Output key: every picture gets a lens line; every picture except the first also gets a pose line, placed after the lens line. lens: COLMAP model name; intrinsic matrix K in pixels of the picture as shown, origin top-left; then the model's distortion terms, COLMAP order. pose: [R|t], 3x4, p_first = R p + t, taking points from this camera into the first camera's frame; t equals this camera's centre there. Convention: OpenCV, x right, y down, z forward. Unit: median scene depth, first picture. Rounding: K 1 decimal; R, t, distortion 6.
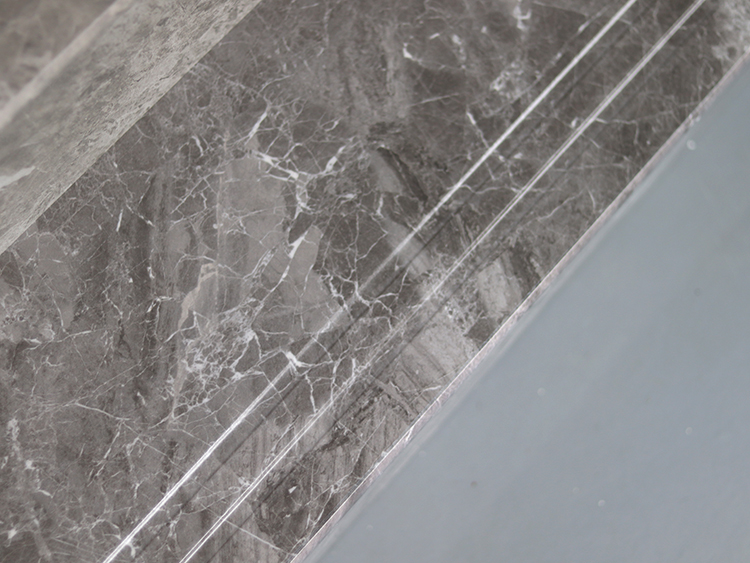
lens RADIAL K [[2066.9, 0, 373.8], [0, 2066.9, 279.3], [0, 0, 1]] dist [-0.125382, 0.000000]
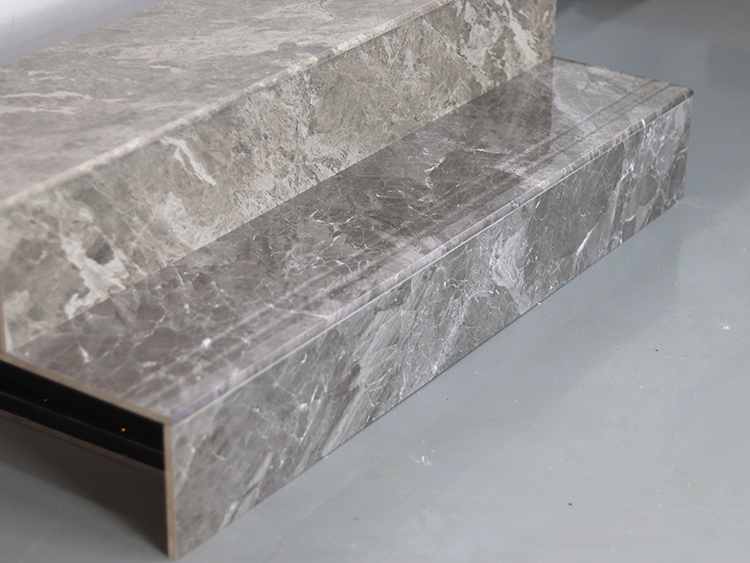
lens RADIAL K [[2066.9, 0, 376.0], [0, 2066.9, 281.2], [0, 0, 1]] dist [-0.125382, 0.000000]
pose [[0.988742, -0.146210, 0.031820, -0.072839], [0.126072, 0.699462, -0.703462, 1.576313], [0.080596, 0.699554, 0.710020, -0.516348]]
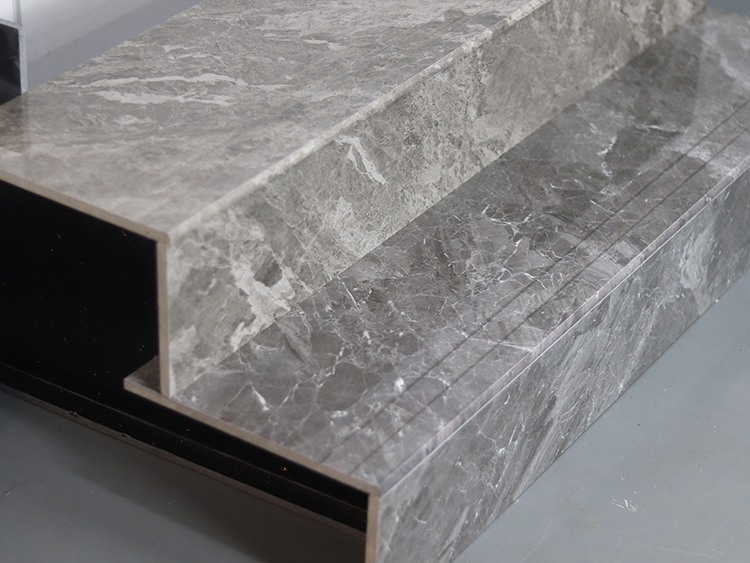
lens RADIAL K [[2066.9, 0, 374.2], [0, 2066.9, 281.1], [0, 0, 1]] dist [-0.125382, 0.000000]
pose [[0.987928, -0.141738, 0.062522, -0.296977], [0.148828, 0.756354, -0.637007, 1.221884], [0.042999, 0.638622, 0.768318, -0.450448]]
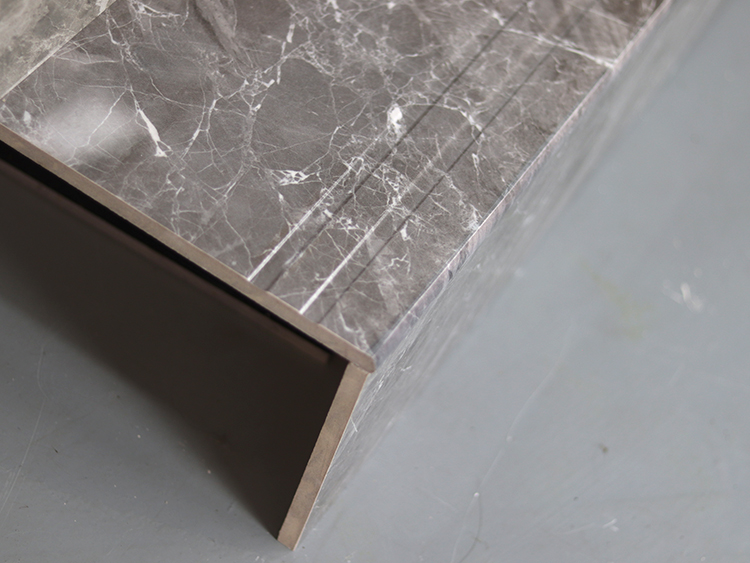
lens RADIAL K [[2066.9, 0, 374.6], [0, 2066.9, 280.1], [0, 0, 1]] dist [-0.125382, 0.000000]
pose [[0.978758, -0.060605, 0.195855, -0.383370], [0.124021, 0.935717, -0.330230, 0.579133], [-0.163251, 0.347505, 0.923358, 0.068030]]
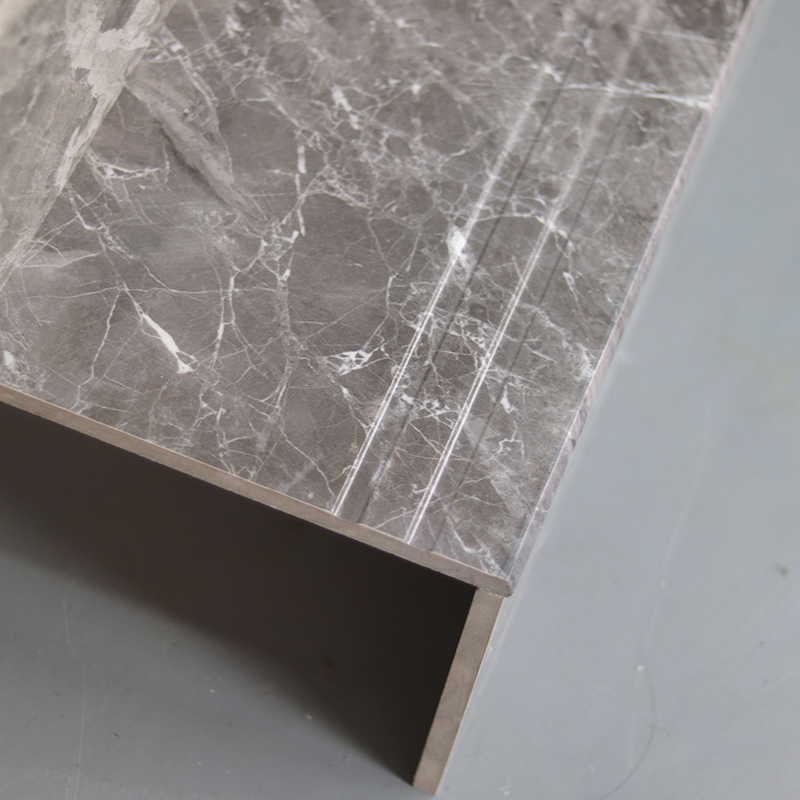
lens RADIAL K [[2929.0, 0, 401.8], [0, 2929.0, 400.8], [0, 0, 1]] dist [-0.128474, 0.000000]
pose [[0.938811, -0.276212, 0.205768, -0.436034], [0.320271, 0.919862, -0.226453, 0.479092], [-0.126729, 0.278498, 0.952039, -0.071726]]
